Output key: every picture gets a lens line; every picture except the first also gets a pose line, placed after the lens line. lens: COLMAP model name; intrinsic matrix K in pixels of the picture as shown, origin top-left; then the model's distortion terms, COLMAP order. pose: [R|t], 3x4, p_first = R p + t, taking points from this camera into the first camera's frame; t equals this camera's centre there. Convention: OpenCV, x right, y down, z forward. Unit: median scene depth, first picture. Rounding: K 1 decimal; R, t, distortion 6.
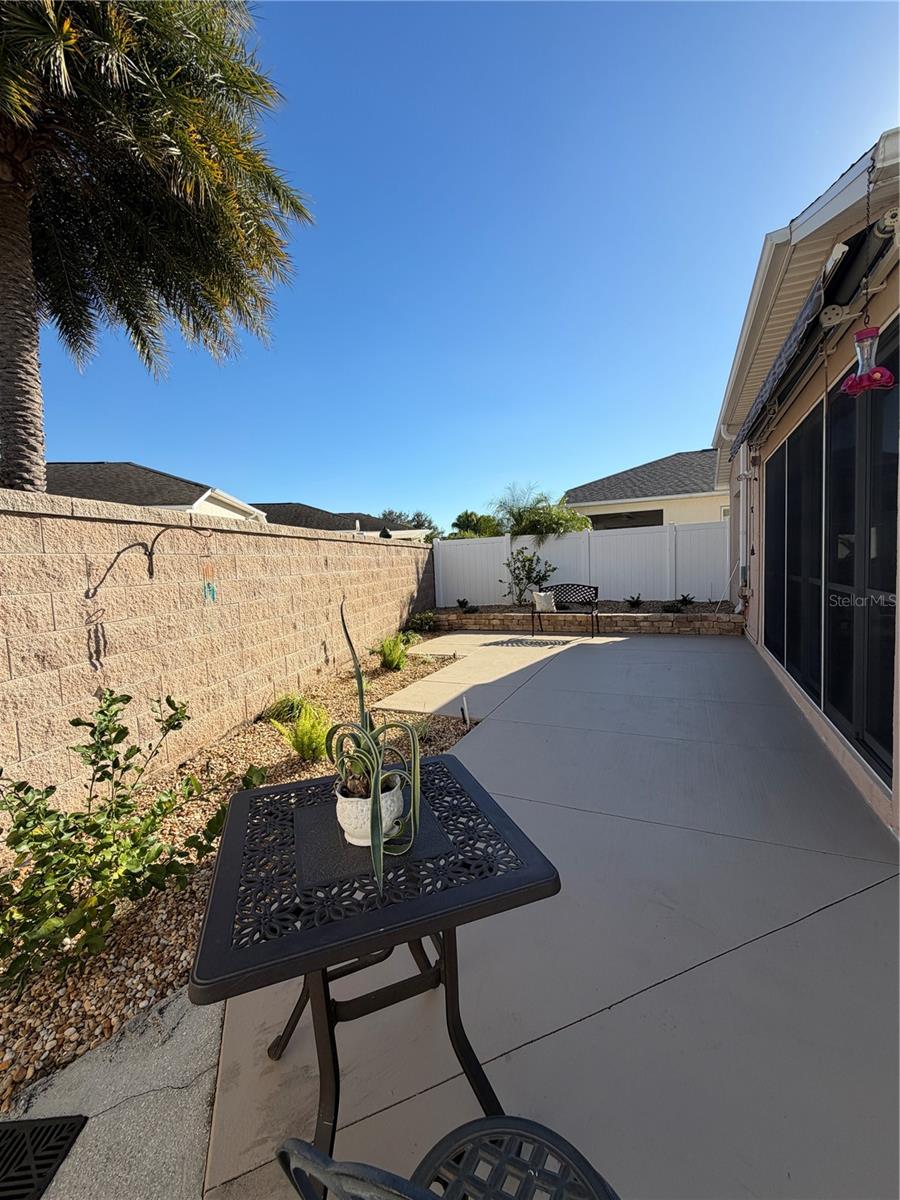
lens RADIAL K [[478.2, 0, 448.2], [0, 478.2, 595.5], [0, 0, 1]] dist [0.000278, 0.000663]
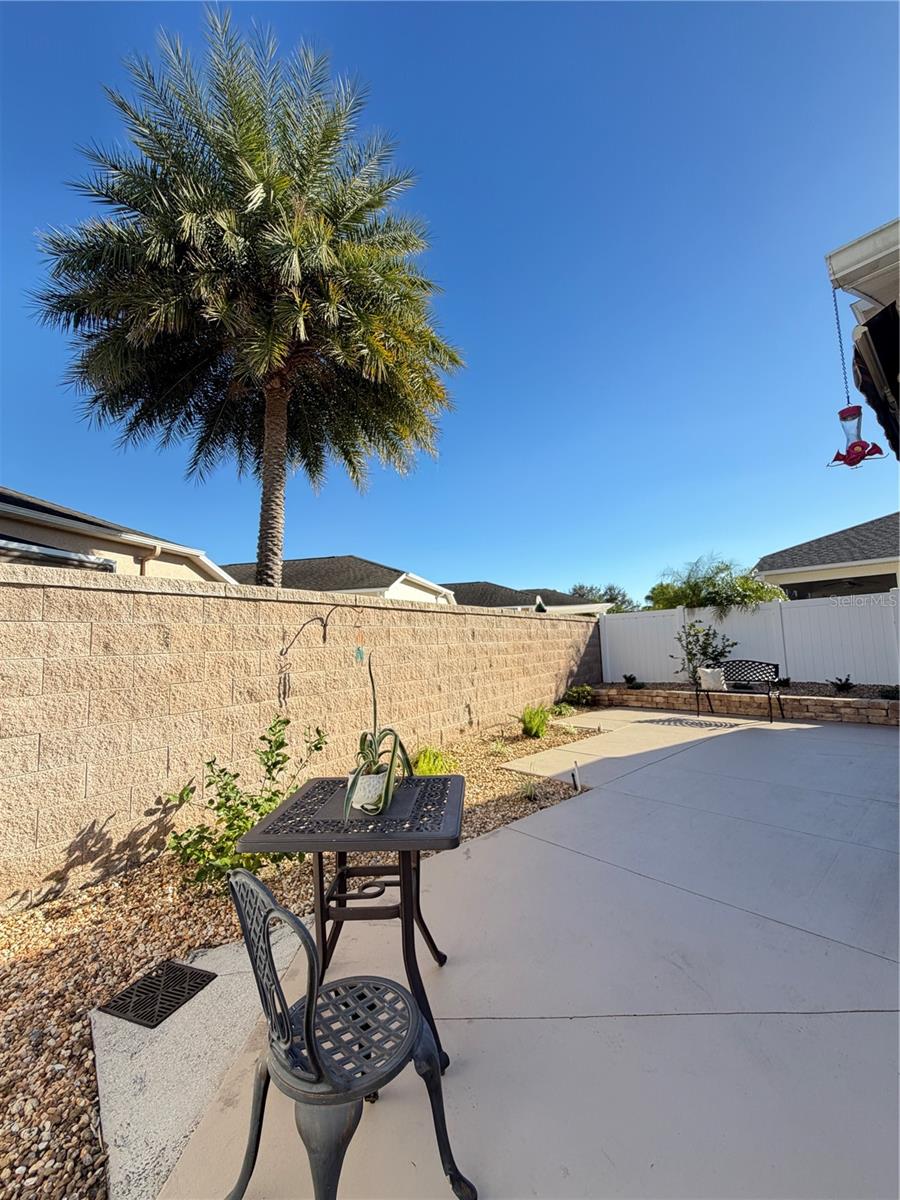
lens RADIAL K [[478.2, 0, 448.2], [0, 478.2, 595.5], [0, 0, 1]] dist [0.000278, 0.000663]
pose [[0.921559, -0.026567, -0.387328, 0.122965], [-0.034173, 0.988233, -0.149090, 0.011000], [0.386731, 0.150631, 0.909807, -0.069141]]
